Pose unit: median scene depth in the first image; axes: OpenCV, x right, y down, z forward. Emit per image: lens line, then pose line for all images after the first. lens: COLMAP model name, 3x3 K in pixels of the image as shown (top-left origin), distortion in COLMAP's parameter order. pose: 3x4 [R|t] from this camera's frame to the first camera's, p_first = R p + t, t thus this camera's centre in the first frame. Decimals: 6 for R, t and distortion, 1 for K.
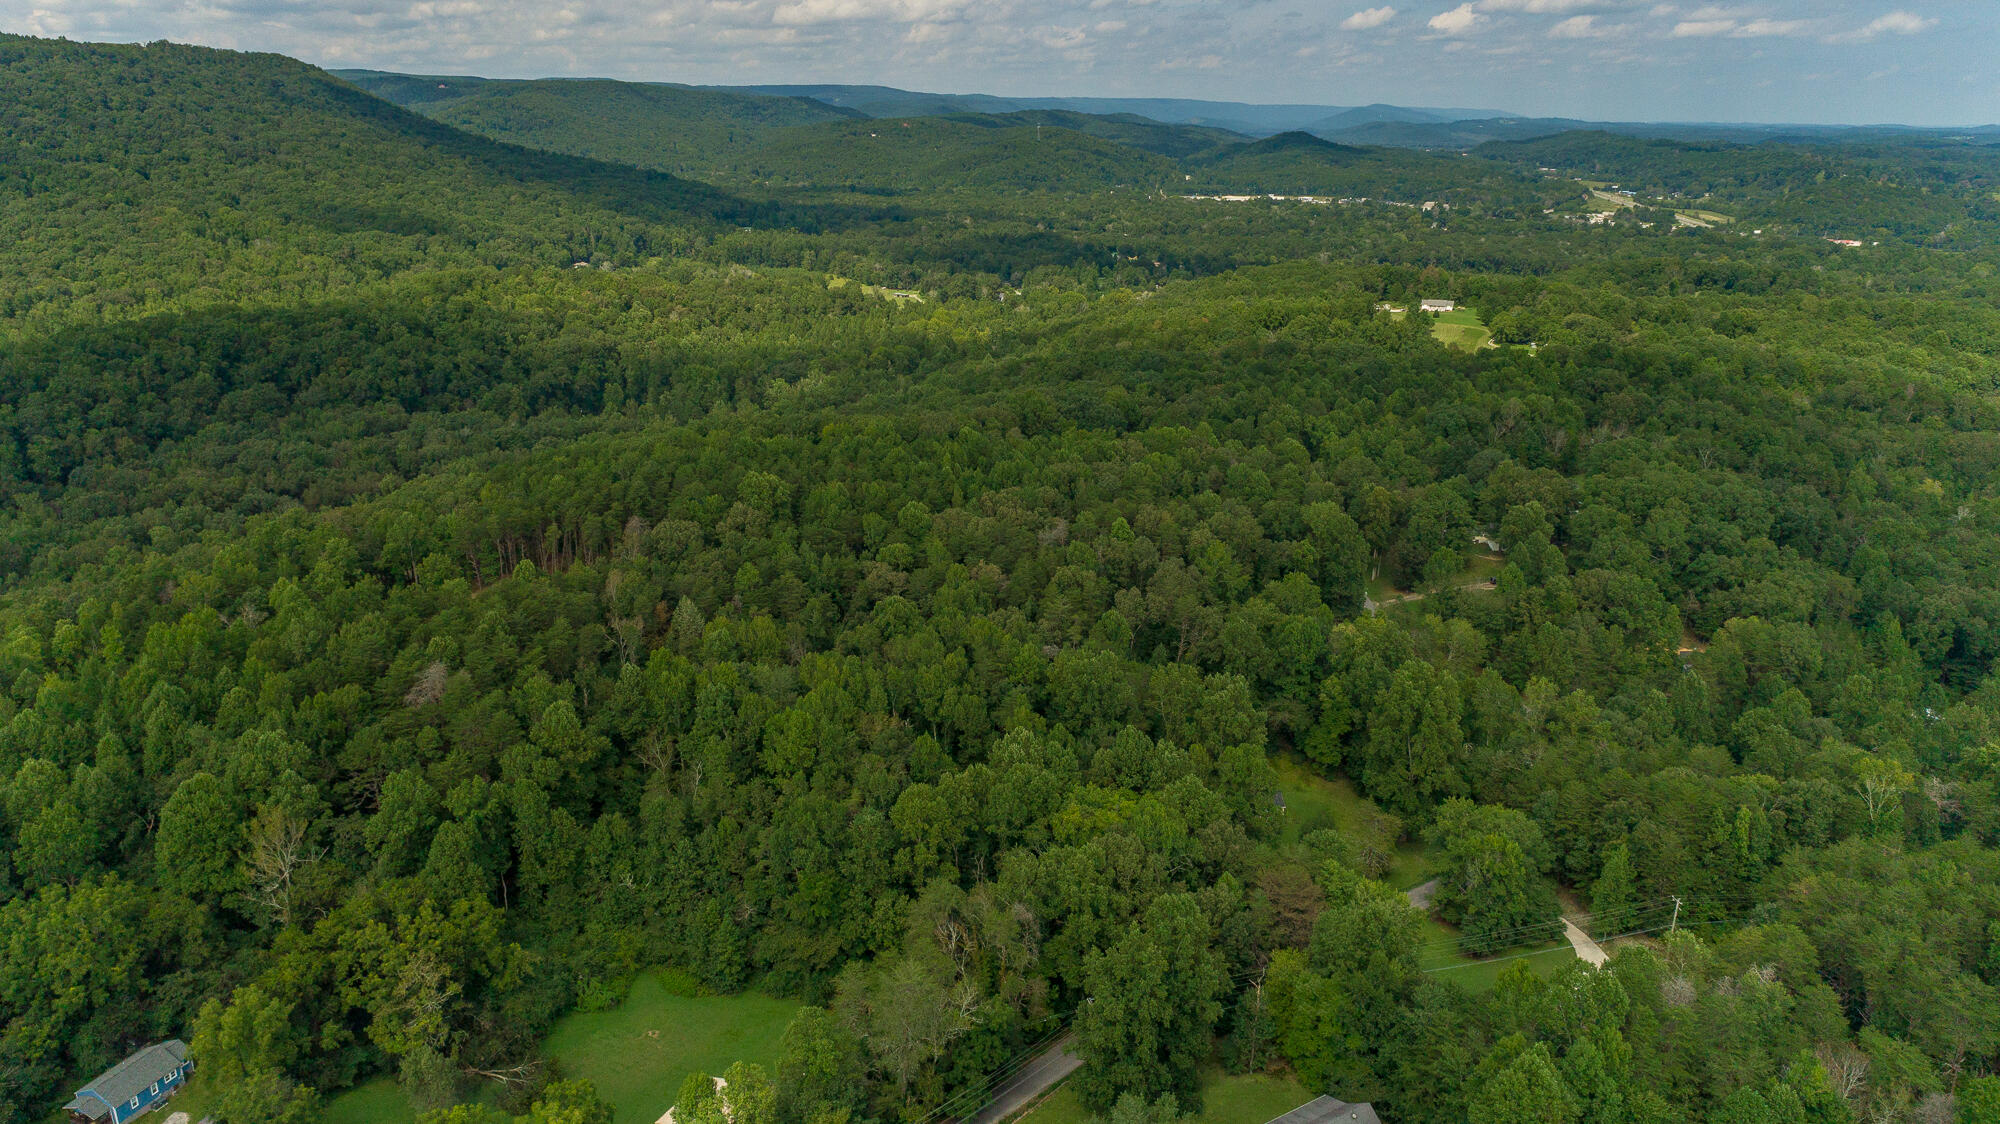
lens RADIAL K [[1375.5, 0, 1000.0], [0, 1375.5, 562.0], [0, 0, 1]] dist [-0.014810, 0.014049]
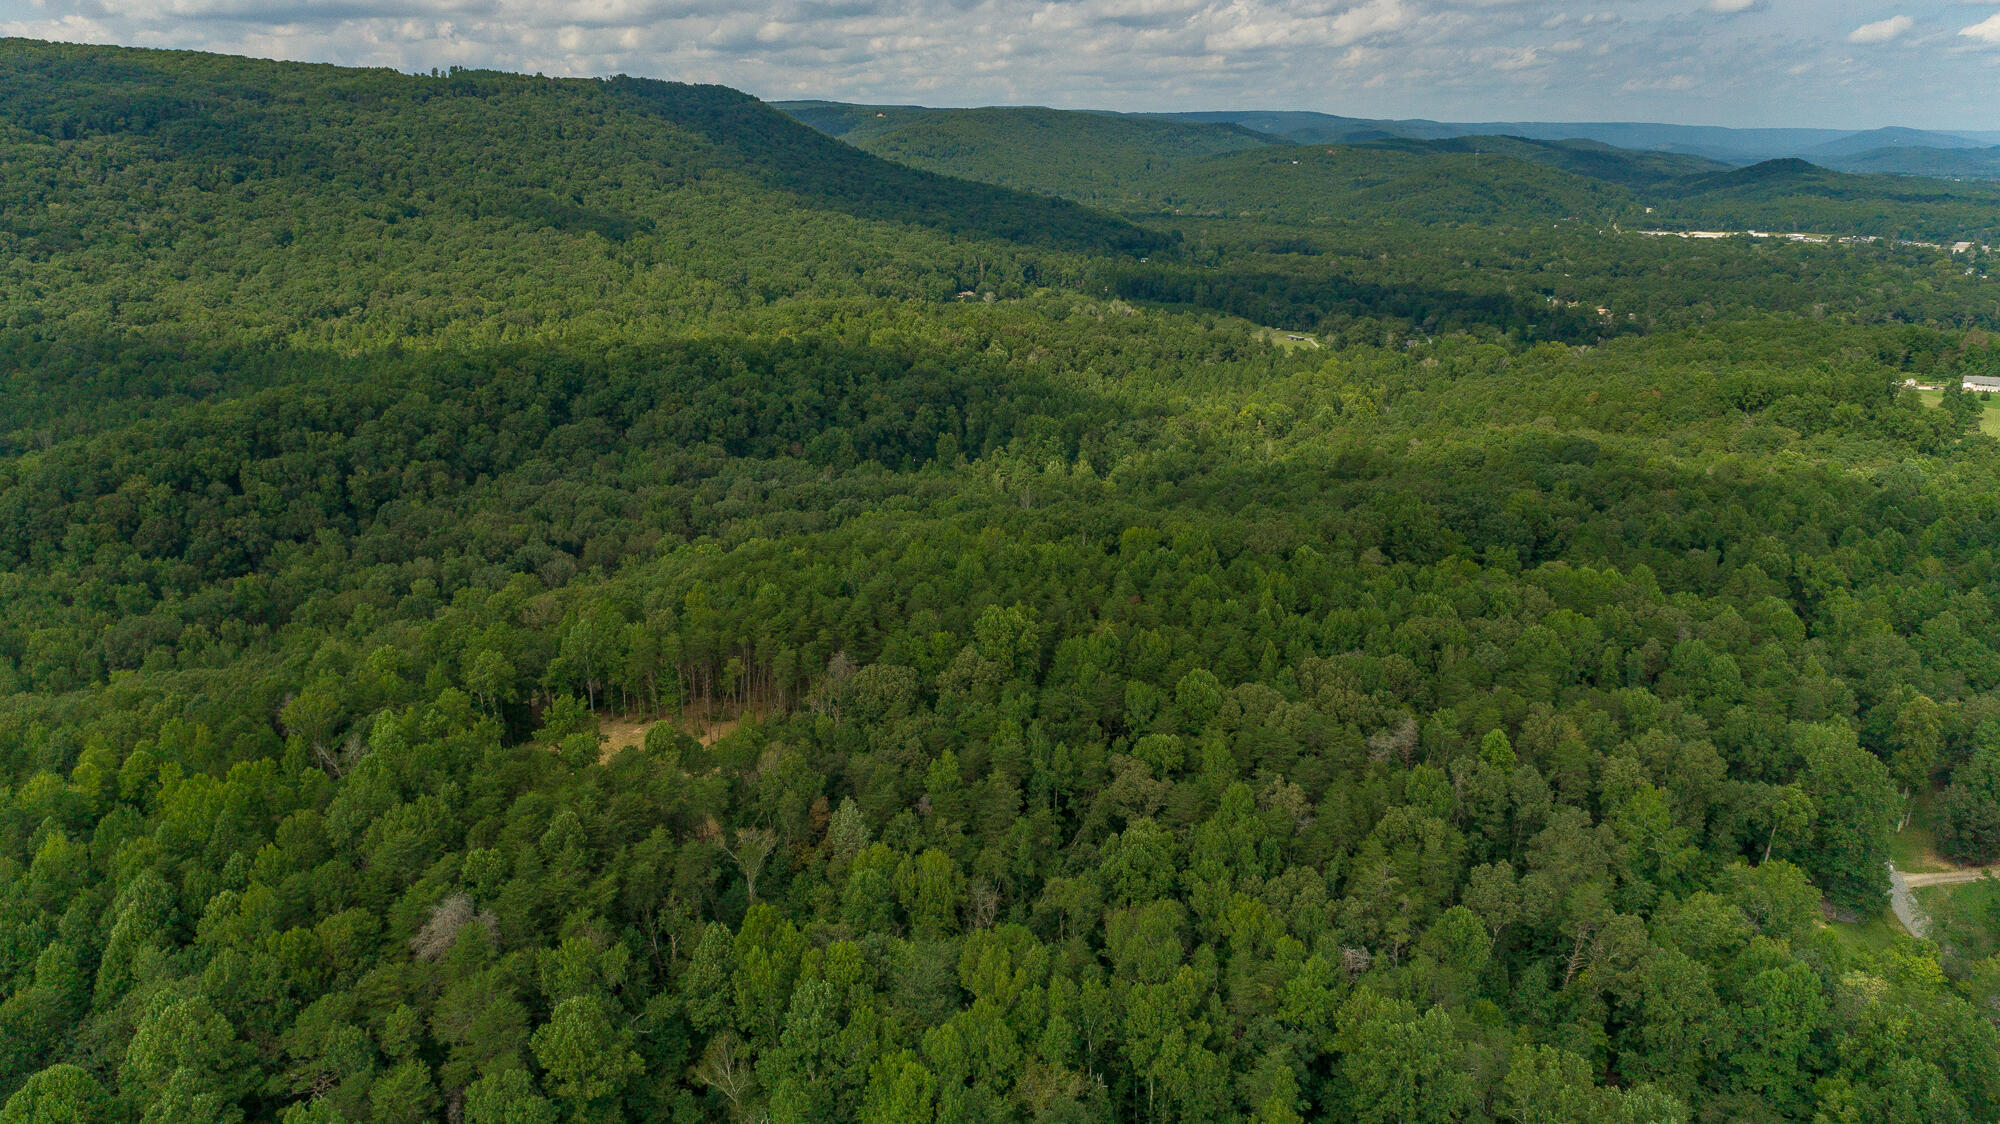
lens RADIAL K [[1380.8, 0, 1000.0], [0, 1380.8, 562.0], [0, 0, 1]] dist [-0.015879, 0.017428]
pose [[0.956040, 0.081477, -0.281690, 0.017805], [-0.086763, 0.996209, -0.006320, -0.041548], [0.280107, 0.030482, 0.959485, 0.129541]]
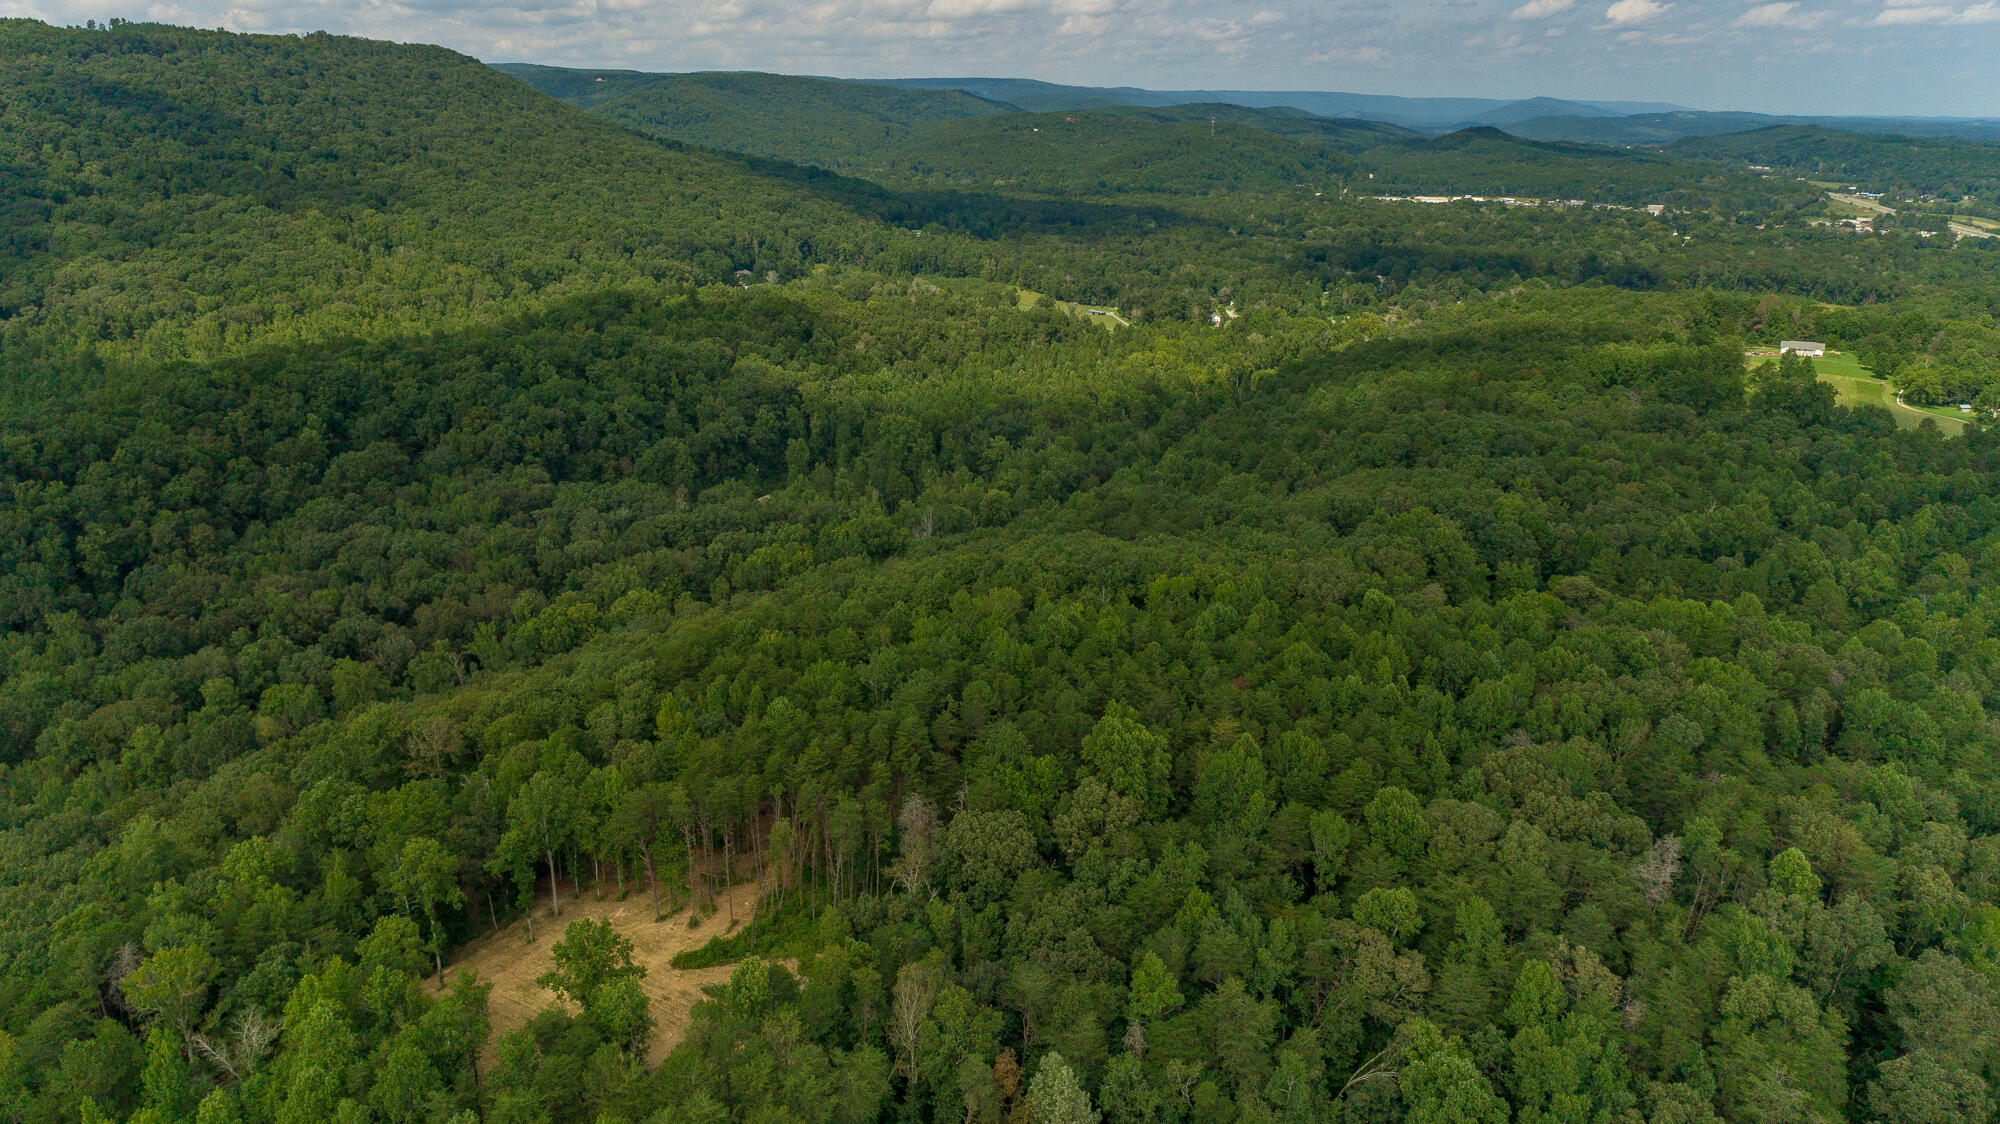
lens RADIAL K [[1368.0, 0, 1000.0], [0, 1368.0, 562.0], [0, 0, 1]] dist [-0.015161, 0.015131]
pose [[0.995380, 0.029878, -0.091251, -0.085213], [-0.029331, 0.999543, 0.007334, -0.066195], [0.091428, -0.004624, 0.995801, 0.200160]]
